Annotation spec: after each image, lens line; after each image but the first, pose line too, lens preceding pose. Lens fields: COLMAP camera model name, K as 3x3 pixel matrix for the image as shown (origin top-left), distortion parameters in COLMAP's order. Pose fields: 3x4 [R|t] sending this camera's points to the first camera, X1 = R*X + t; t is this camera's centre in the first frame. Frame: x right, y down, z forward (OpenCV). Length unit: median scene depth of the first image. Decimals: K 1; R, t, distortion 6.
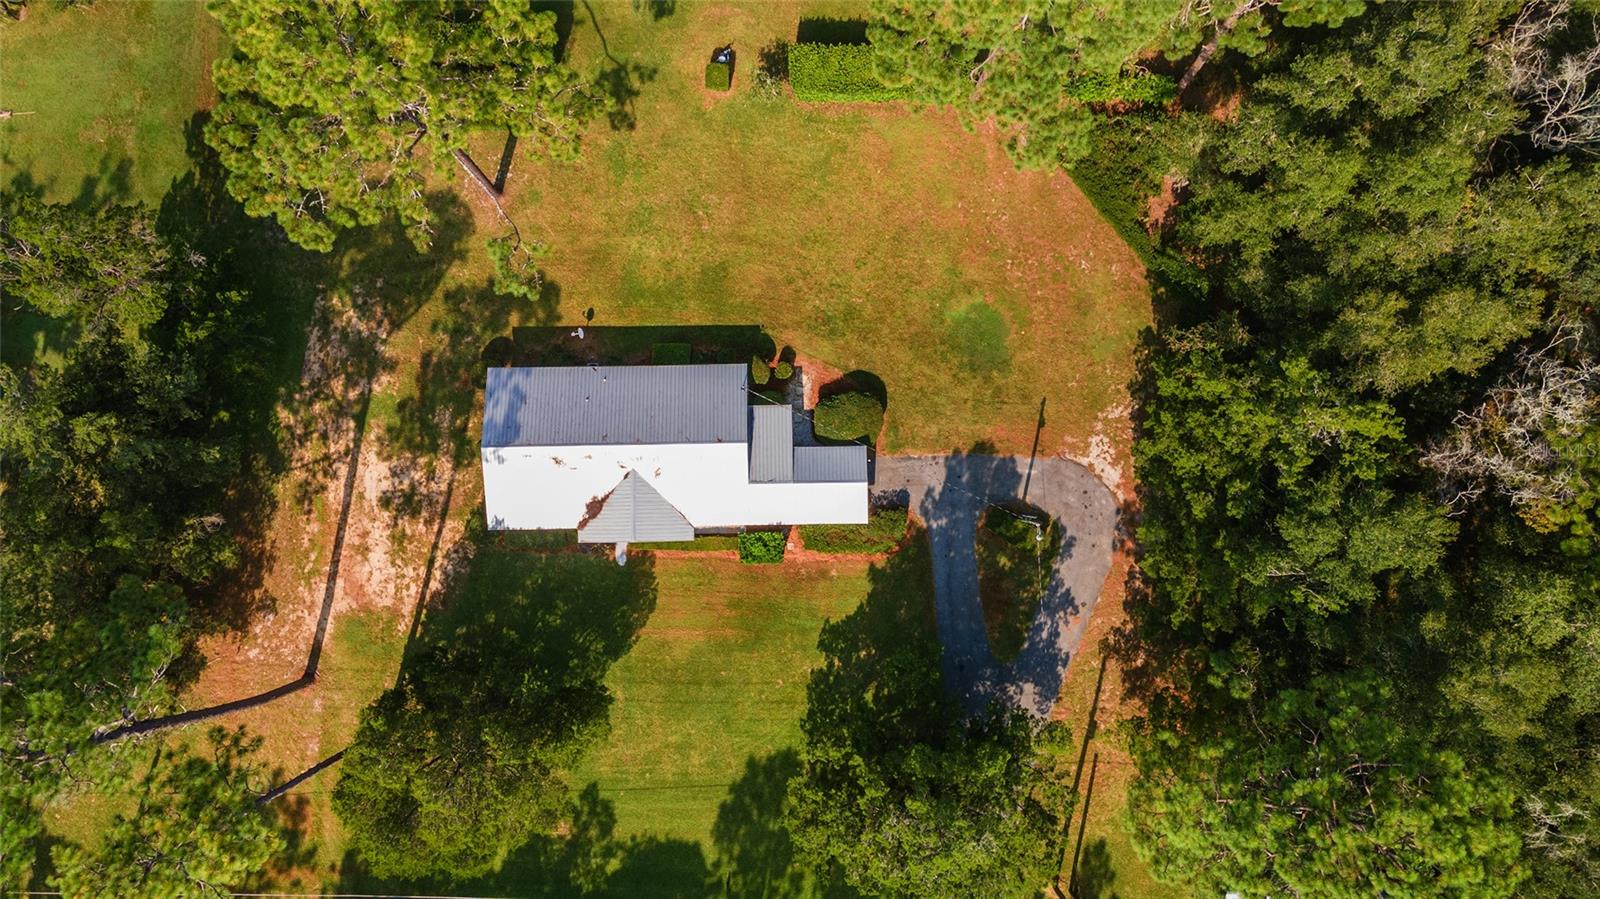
lens RADIAL K [[1151.9, 0, 791.1], [0, 1151.9, 449.9], [0, 0, 1]] dist [0.007436, 0.059834]
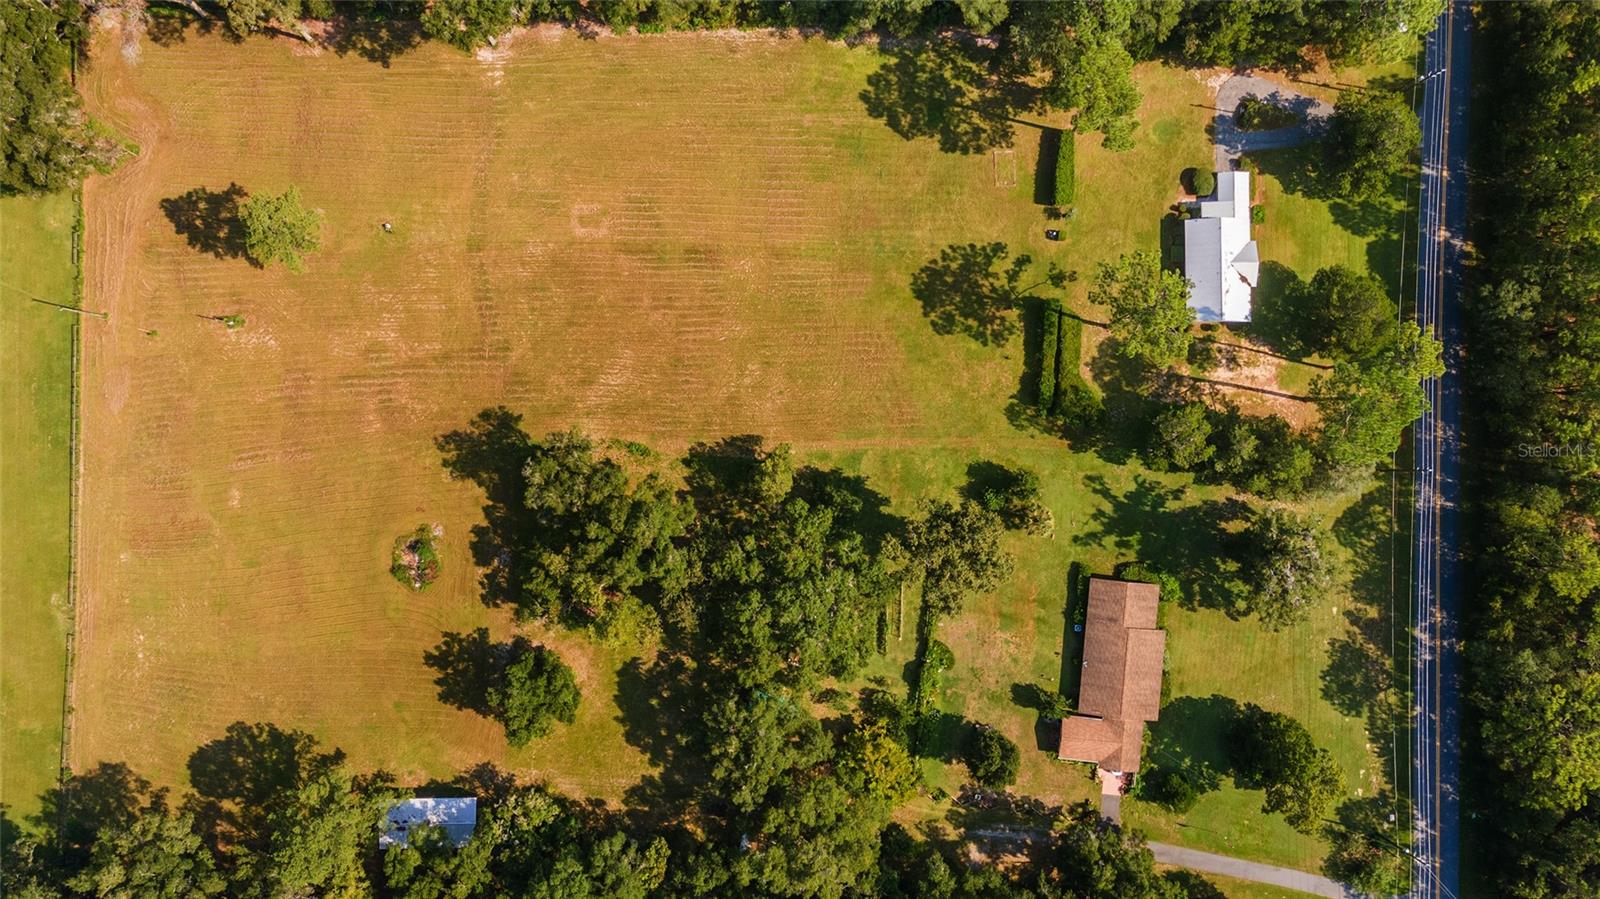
lens RADIAL K [[1159.8, 0, 792.9], [0, 1159.8, 445.3], [0, 0, 1]] dist [0.024152, -0.001411]
pose [[0.000666, -0.999928, 0.011967, -0.545478], [0.999530, 0.001033, 0.030654, -0.980570], [-0.030664, 0.011941, 0.999458, -1.473713]]
